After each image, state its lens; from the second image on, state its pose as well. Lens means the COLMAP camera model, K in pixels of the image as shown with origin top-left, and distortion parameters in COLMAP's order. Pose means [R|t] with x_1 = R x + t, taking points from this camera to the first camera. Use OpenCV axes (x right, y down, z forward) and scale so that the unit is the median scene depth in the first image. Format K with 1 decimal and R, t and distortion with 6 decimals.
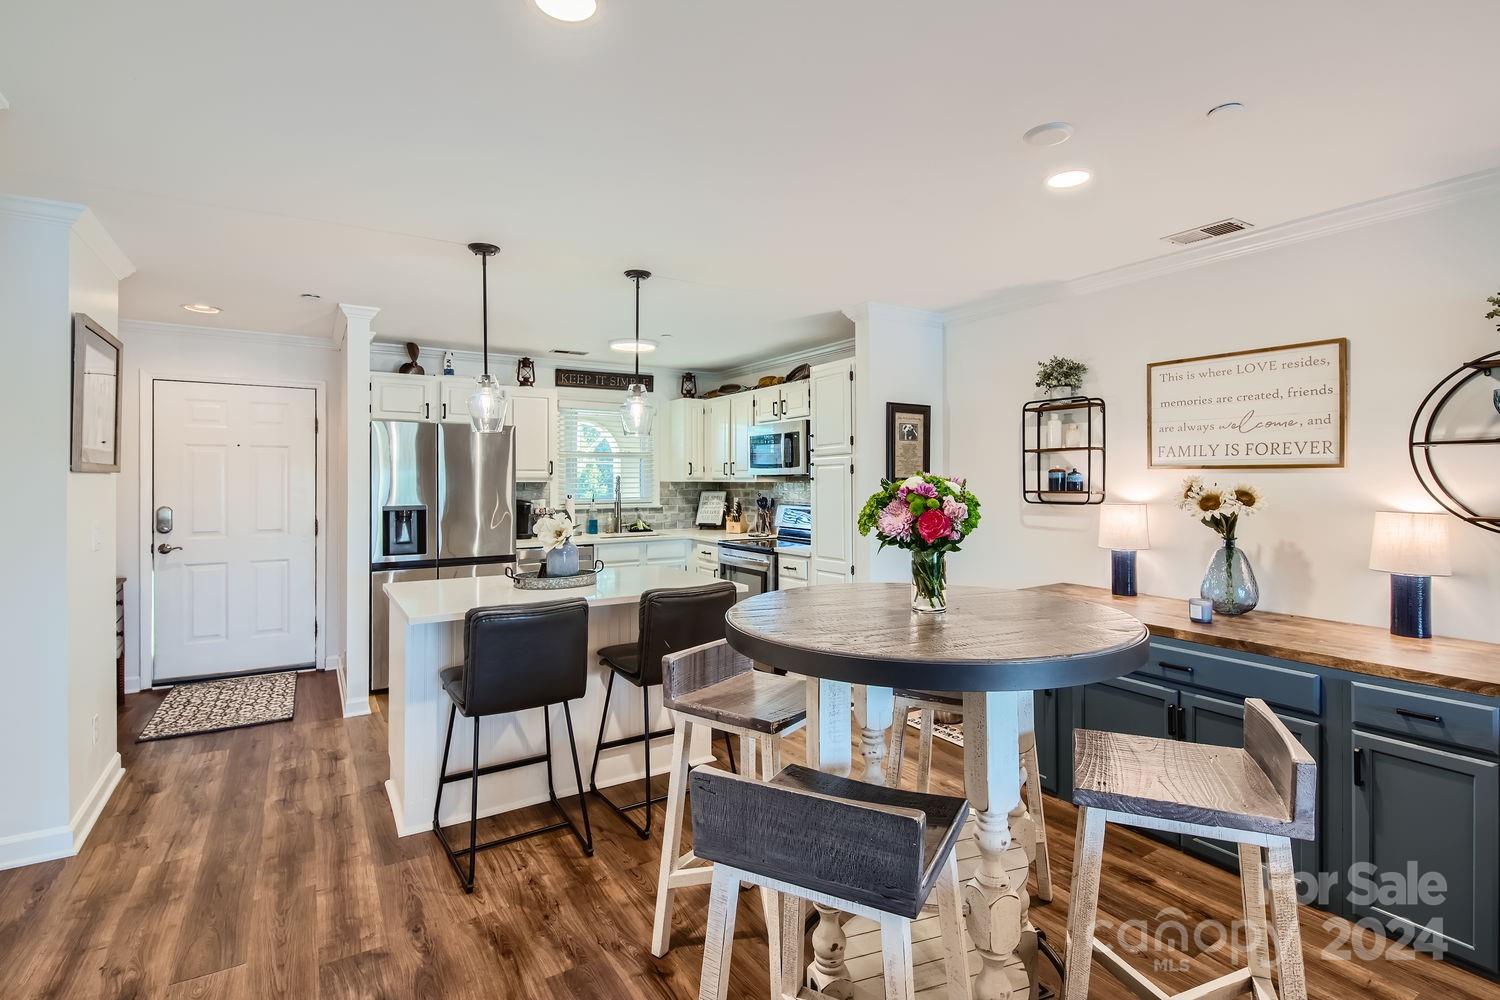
lens RADIAL K [[705.9, 0, 752.0], [0, 705.9, 477.9], [0, 0, 1]] dist [0.023953, -0.016649]
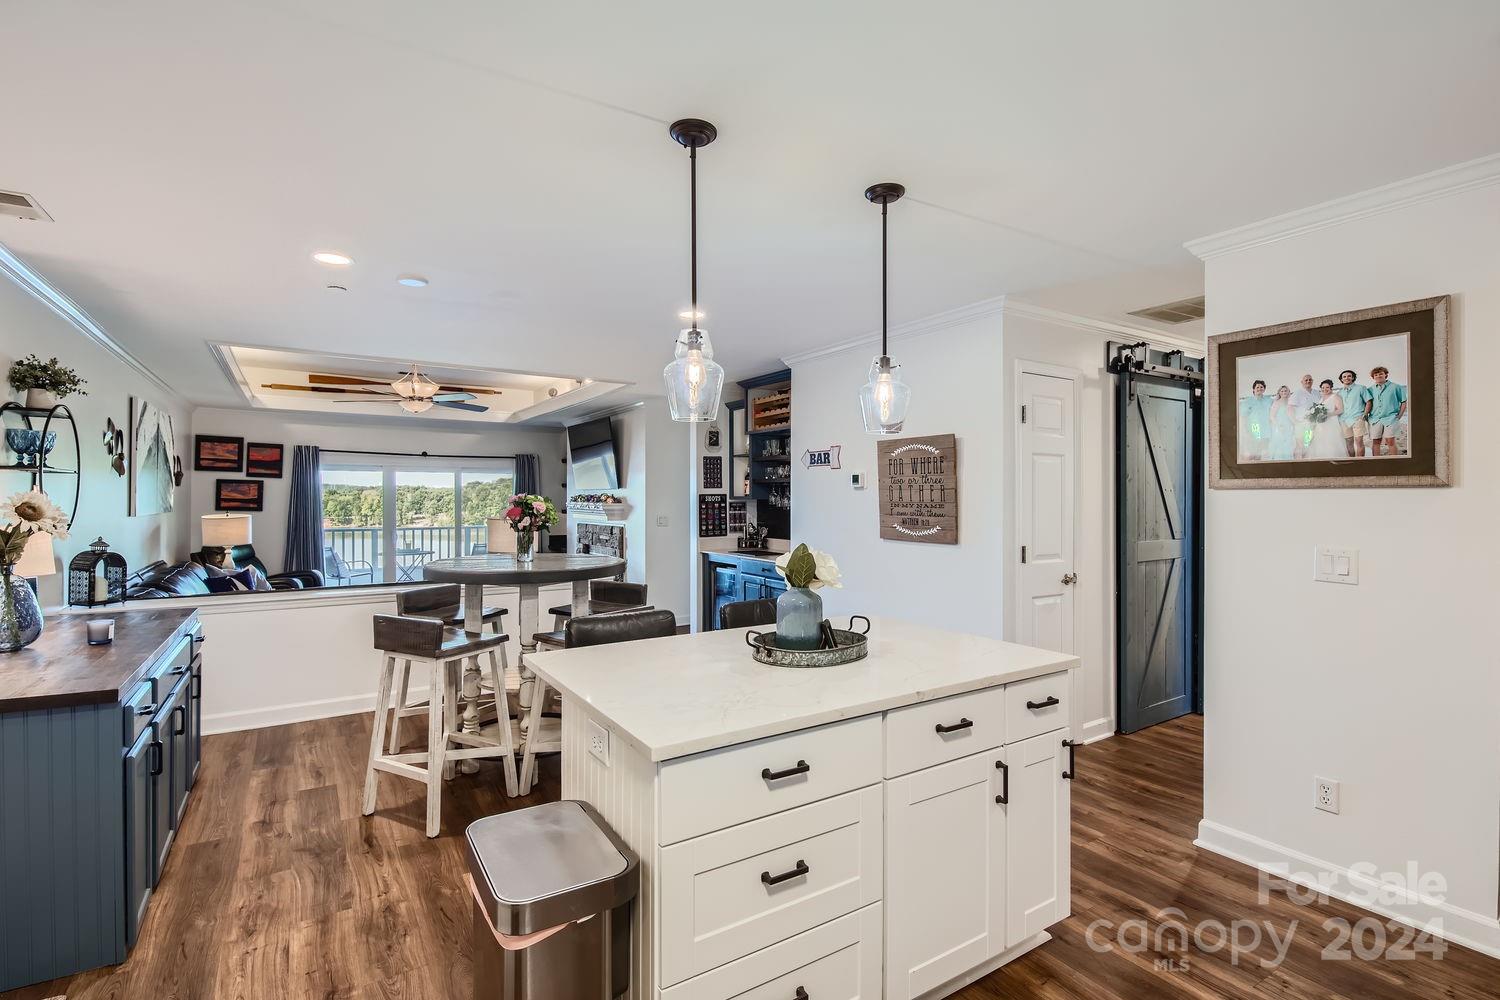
lens RADIAL K [[707.2, 0, 750.2], [0, 707.2, 496.2], [0, 0, 1]] dist [0.000044, -0.000575]
pose [[-0.999999, 0.000807, 0.000850, -0.152933], [0.000803, 0.999988, -0.004760, 0.003684], [-0.000854, -0.004759, -0.999988, 1.155908]]
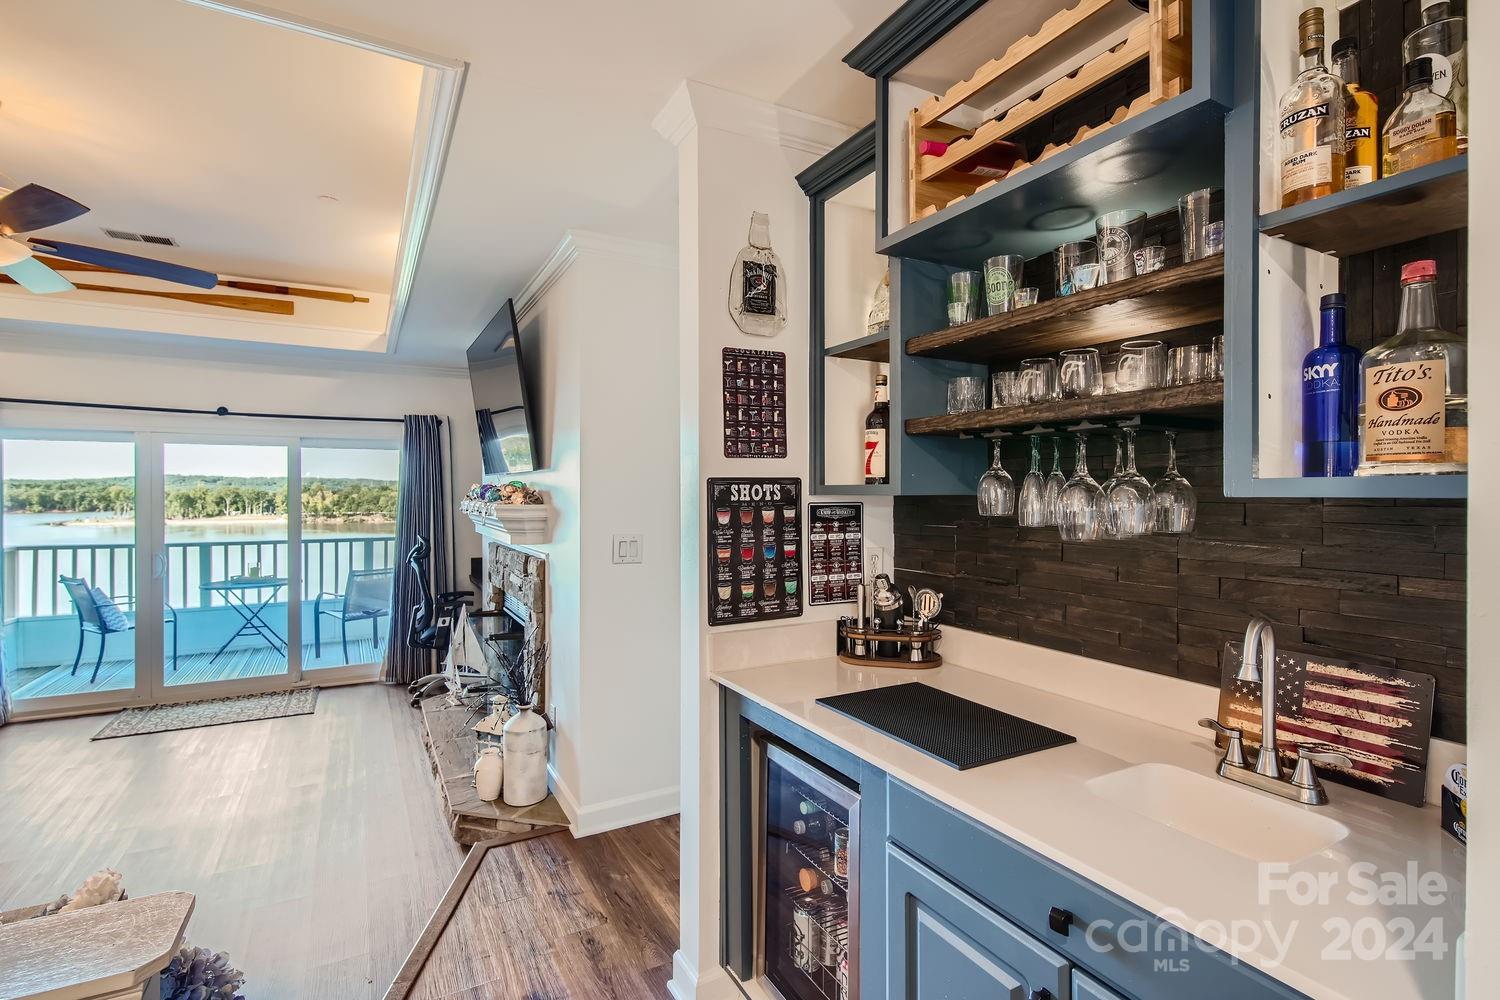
lens RADIAL K [[707.8, 0, 757.6], [0, 707.8, 493.8], [0, 0, 1]] dist [0.002589, -0.000927]
pose [[-0.998706, -0.000280, 0.050862, -0.100395], [-0.000426, 0.999996, -0.002845, 0.003711], [-0.050861, -0.002863, -0.998702, 0.177654]]
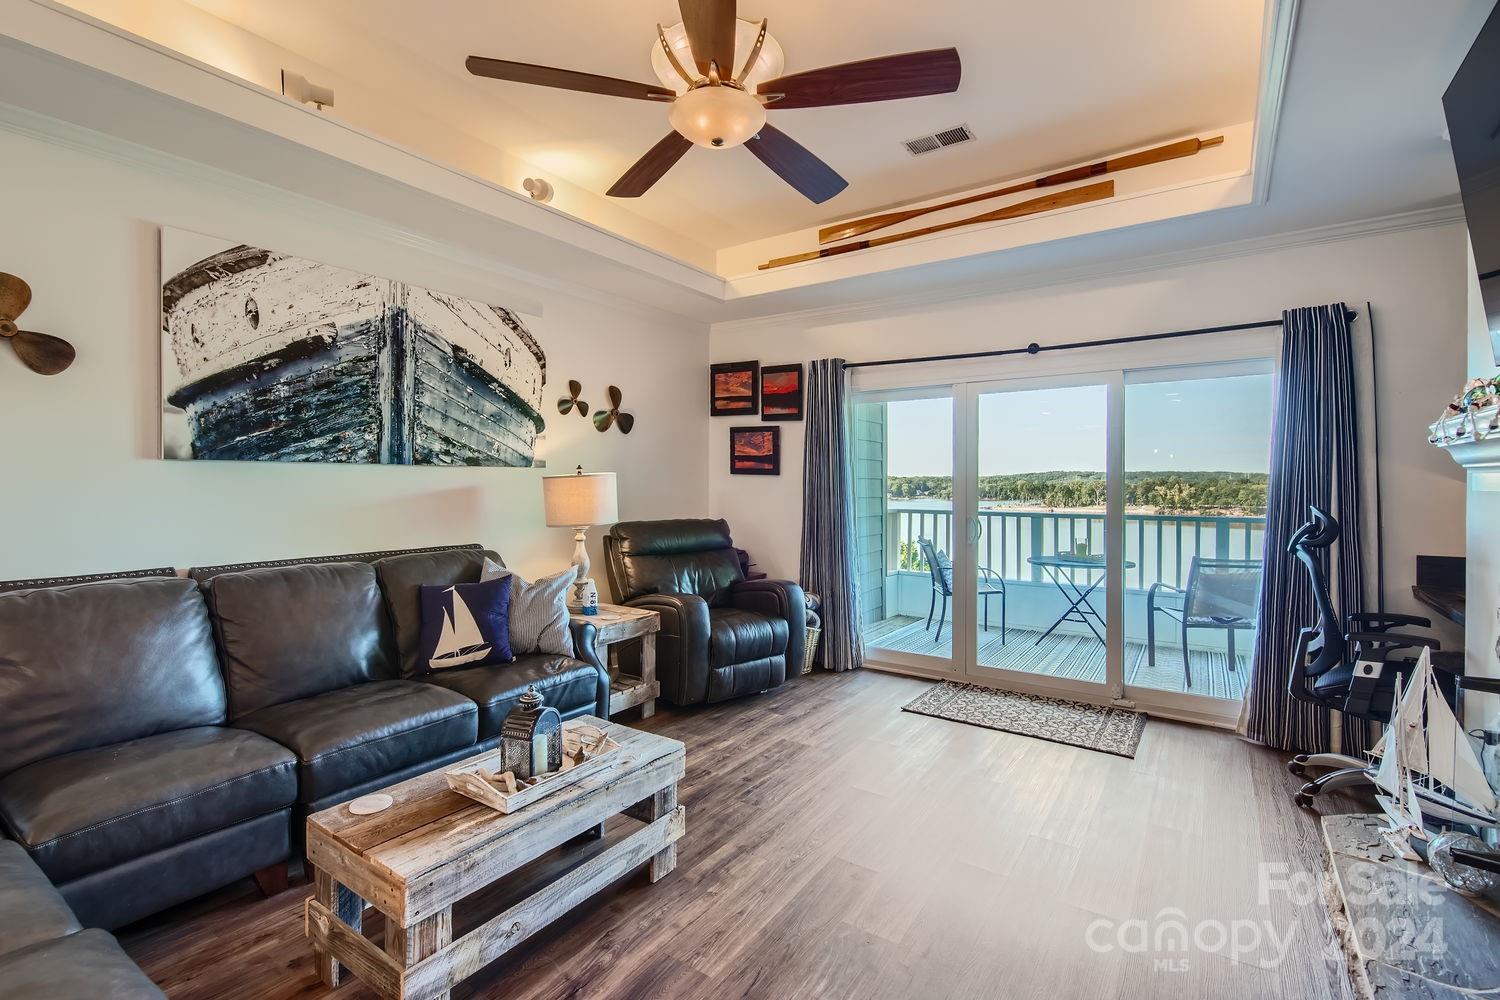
lens RADIAL K [[672.9, 0, 752.5], [0, 672.9, 491.0], [0, 0, 1]] dist [0.009538, -0.012555]
pose [[-0.393272, -0.007548, 0.919391, 0.131007], [-0.004313, 0.999970, 0.006365, 0.051417], [-0.919412, -0.001462, -0.393293, -0.207583]]
